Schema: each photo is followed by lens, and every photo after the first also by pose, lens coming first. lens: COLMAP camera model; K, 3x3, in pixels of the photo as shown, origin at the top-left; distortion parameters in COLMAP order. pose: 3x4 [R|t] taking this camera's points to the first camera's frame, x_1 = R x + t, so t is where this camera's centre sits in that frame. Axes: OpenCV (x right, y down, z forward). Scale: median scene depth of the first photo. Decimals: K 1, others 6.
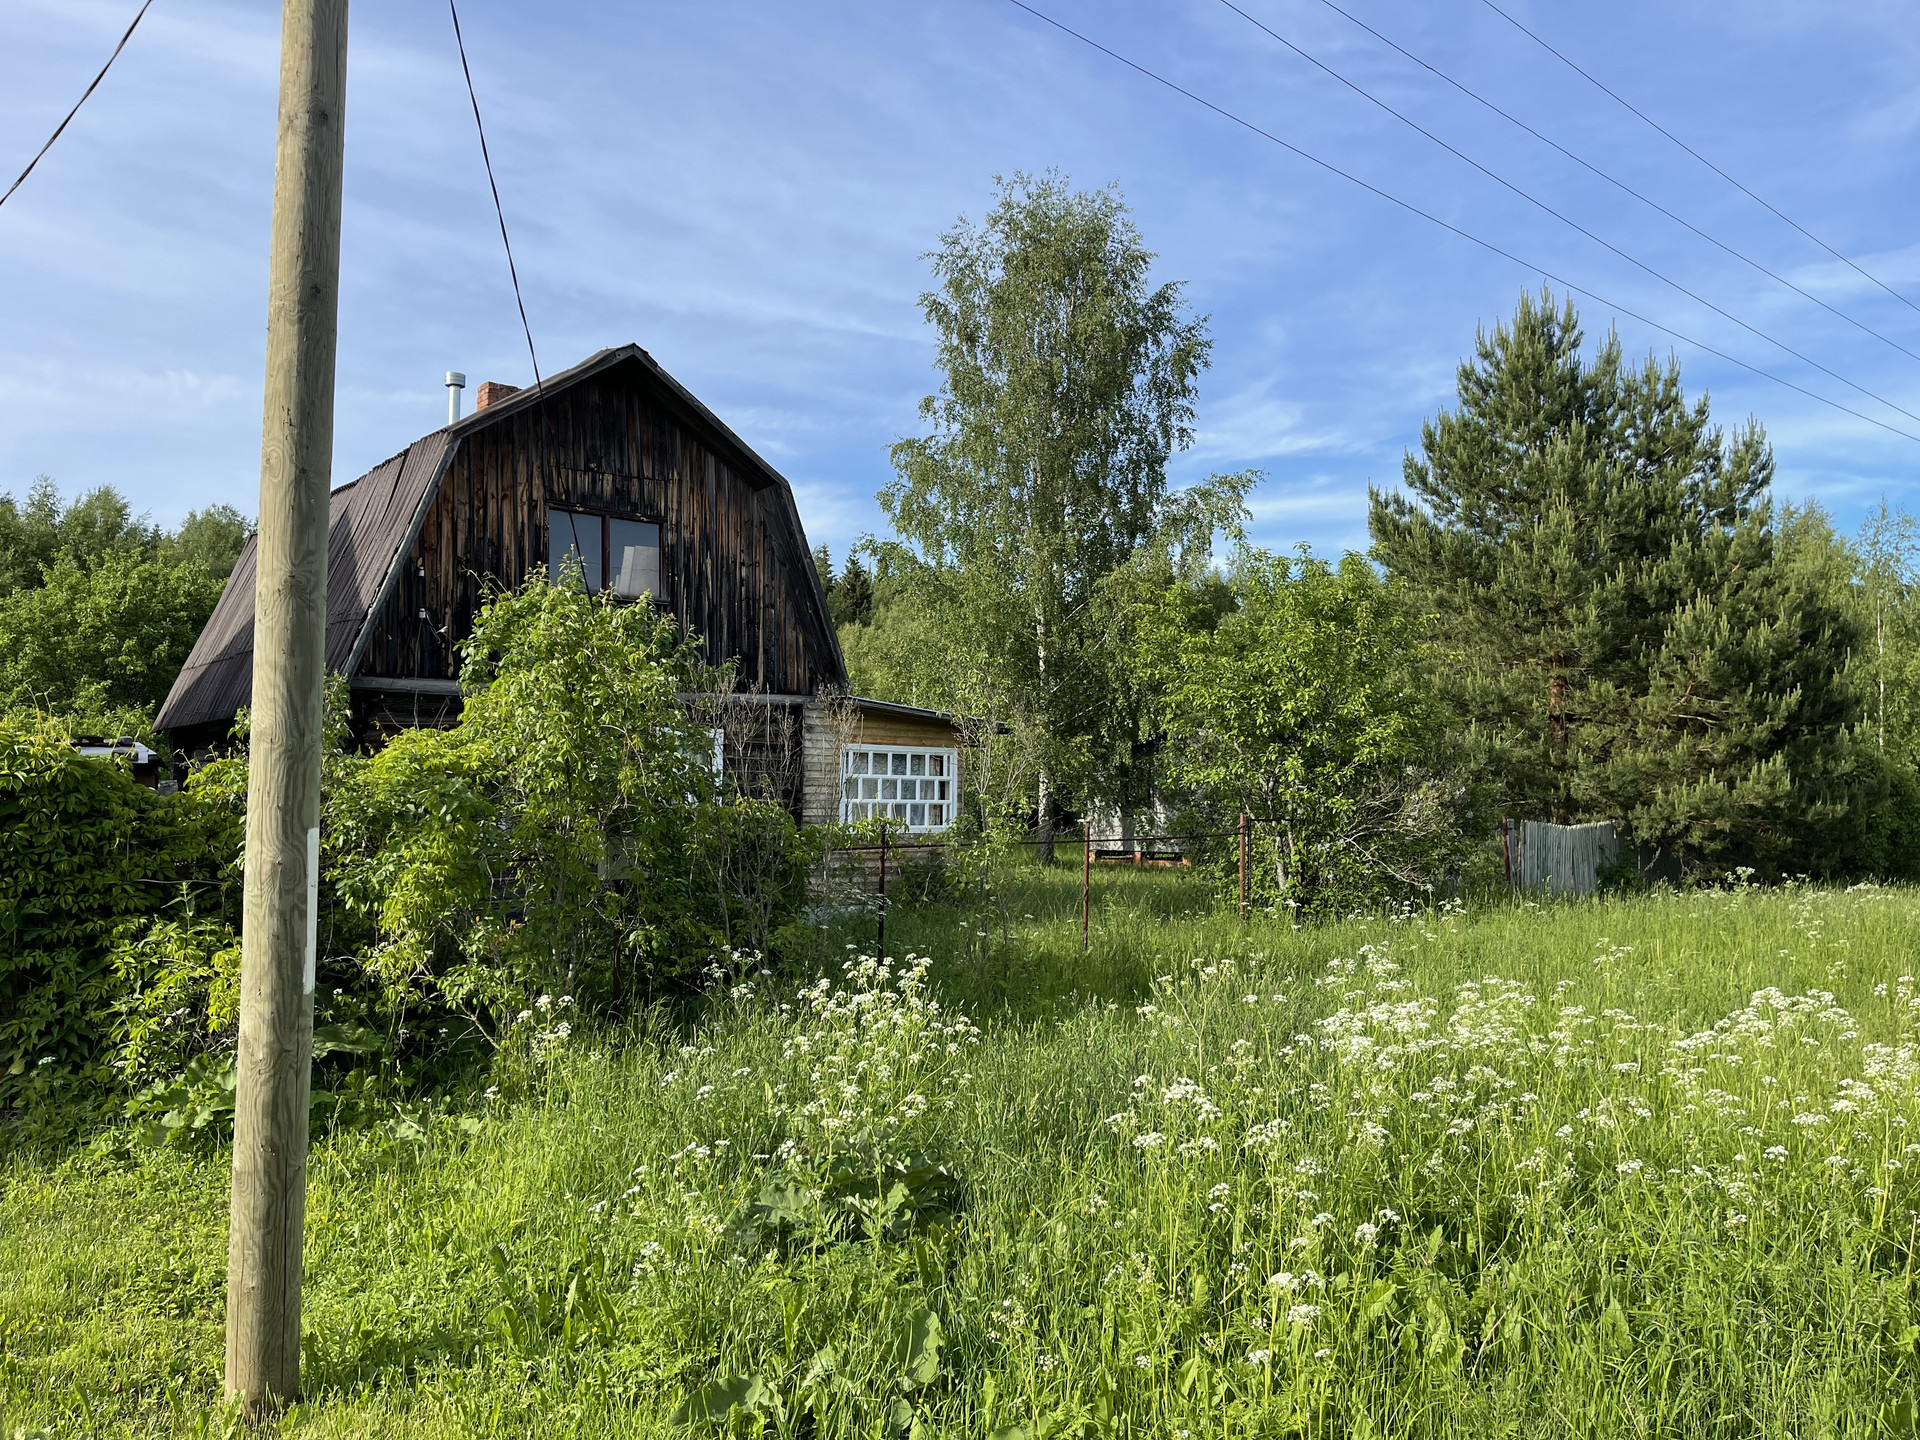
lens RADIAL K [[1468.0, 0, 961.1], [0, 1468.0, 720.2], [0, 0, 1]] dist [0.065237, -0.071900]
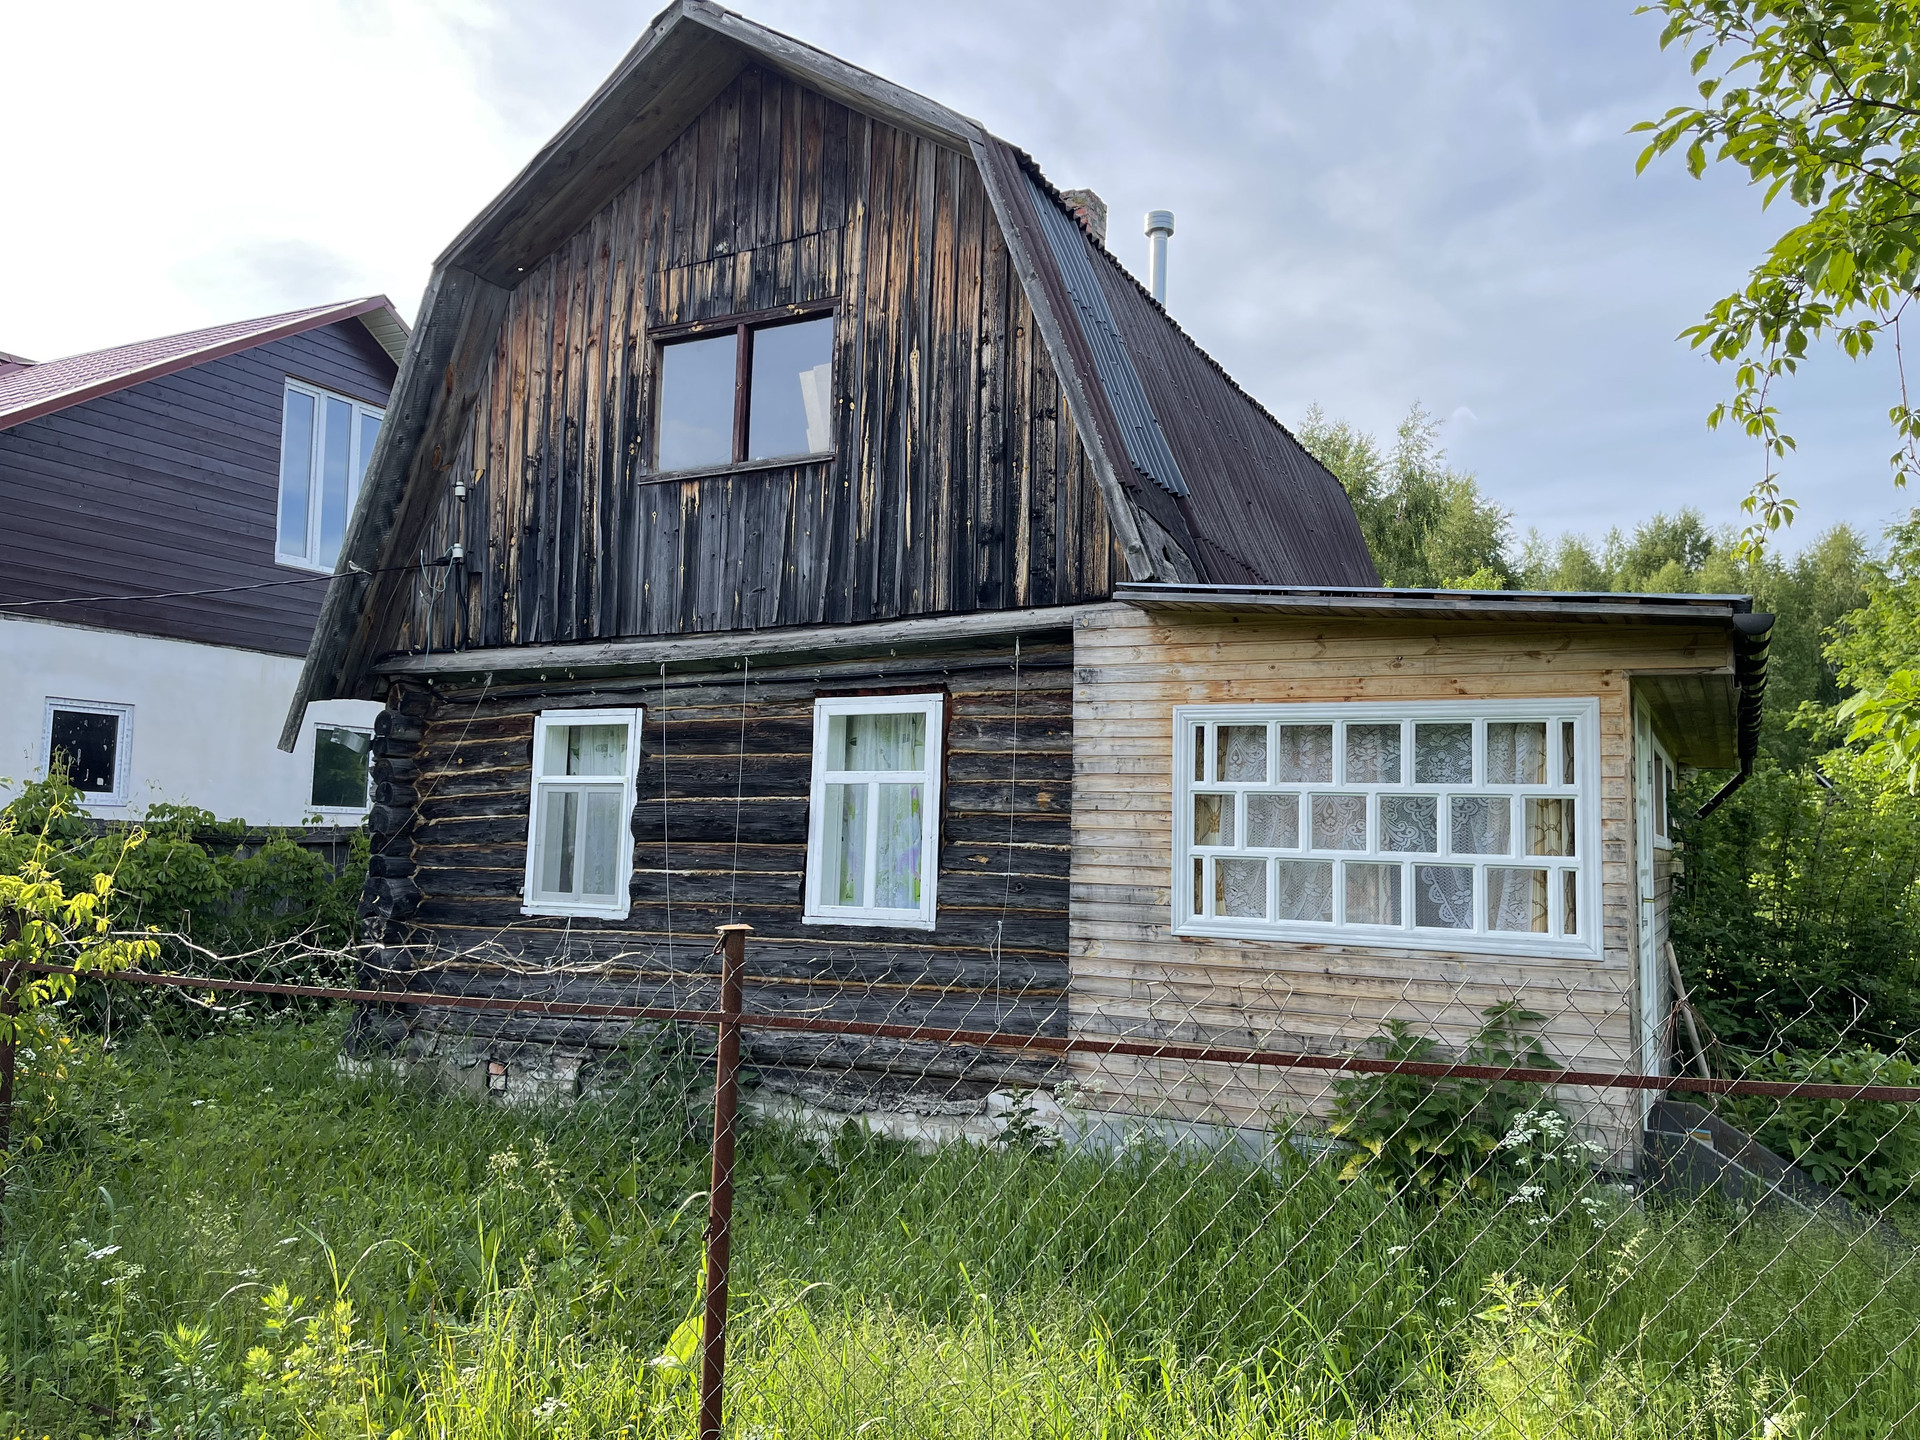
lens RADIAL K [[1468.0, 0, 961.6], [0, 1468.0, 718.9], [0, 0, 1]] dist [0.065237, -0.071900]
pose [[0.358041, -0.080396, -0.930238, 0.290749], [0.024060, 0.996750, -0.076884, 0.052784], [0.933396, 0.005146, 0.358811, 0.866427]]
